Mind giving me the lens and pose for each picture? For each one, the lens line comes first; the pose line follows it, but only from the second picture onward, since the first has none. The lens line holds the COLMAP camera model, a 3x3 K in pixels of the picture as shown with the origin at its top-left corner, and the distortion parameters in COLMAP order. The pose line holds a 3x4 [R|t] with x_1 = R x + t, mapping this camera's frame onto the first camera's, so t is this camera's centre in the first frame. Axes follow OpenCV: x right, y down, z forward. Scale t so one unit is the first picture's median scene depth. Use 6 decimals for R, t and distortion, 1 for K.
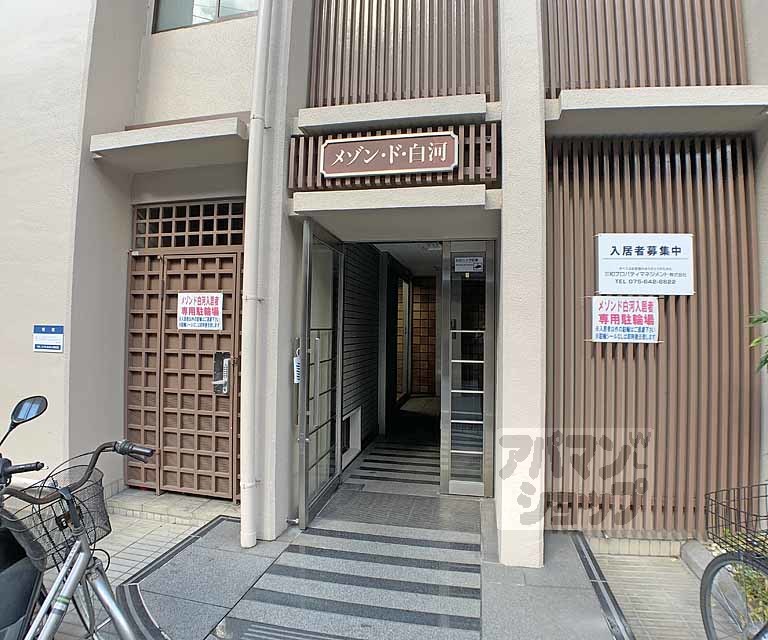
lens RADIAL K [[455.4, 0, 384.8], [0, 455.4, 321.0], [0, 0, 1]] dist [-0.069860, -0.002024]
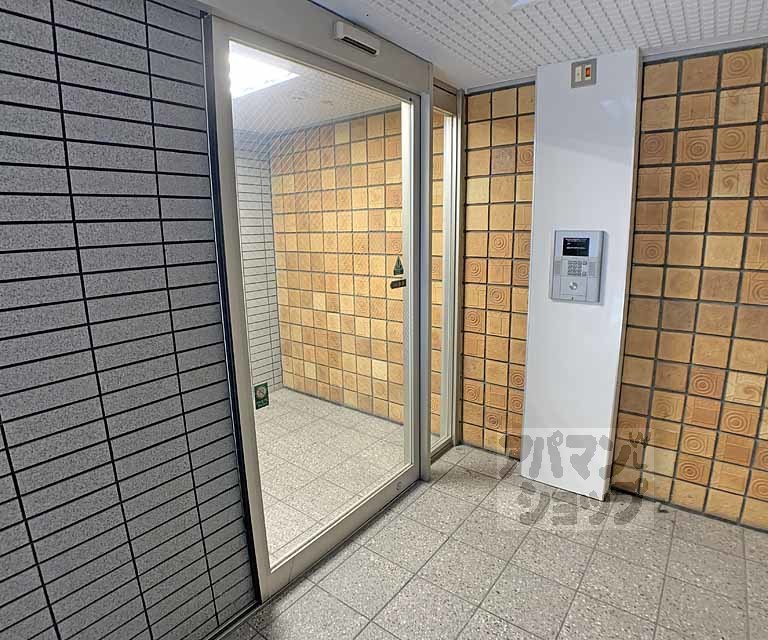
lens RADIAL K [[455.4, 0, 384.5], [0, 455.4, 320.7], [0, 0, 1]] dist [-0.069860, -0.002024]
pose [[0.903327, 0.063791, -0.424183, 0.149054], [0.028686, 0.977683, 0.208119, -0.010253], [0.427992, -0.200167, 0.881338, 0.683941]]
